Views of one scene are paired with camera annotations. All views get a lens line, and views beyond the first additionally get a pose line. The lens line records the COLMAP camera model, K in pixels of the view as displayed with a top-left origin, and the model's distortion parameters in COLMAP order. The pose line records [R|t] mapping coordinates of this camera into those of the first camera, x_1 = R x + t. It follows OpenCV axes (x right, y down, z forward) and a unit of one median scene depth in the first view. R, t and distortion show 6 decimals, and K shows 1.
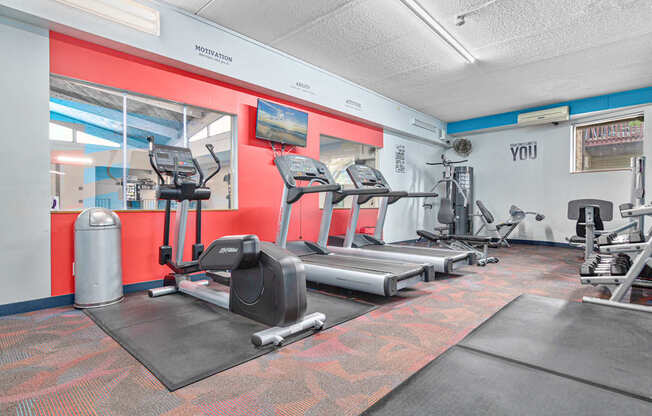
lens RADIAL K [[333.4, 0, 328.7], [0, 333.4, 206.2], [0, 0, 1]] dist [0.026127, 0.000018]
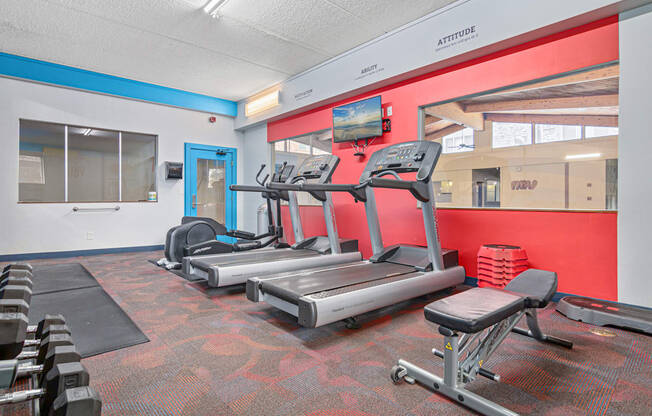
lens RADIAL K [[333.4, 0, 328.7], [0, 333.4, 206.2], [0, 0, 1]] dist [0.026127, 0.000018]
pose [[-0.073953, 0.015291, -0.997144, 0.826809], [-0.007144, 0.999849, 0.015862, -0.007500], [0.997236, 0.008296, -0.073833, 0.959947]]
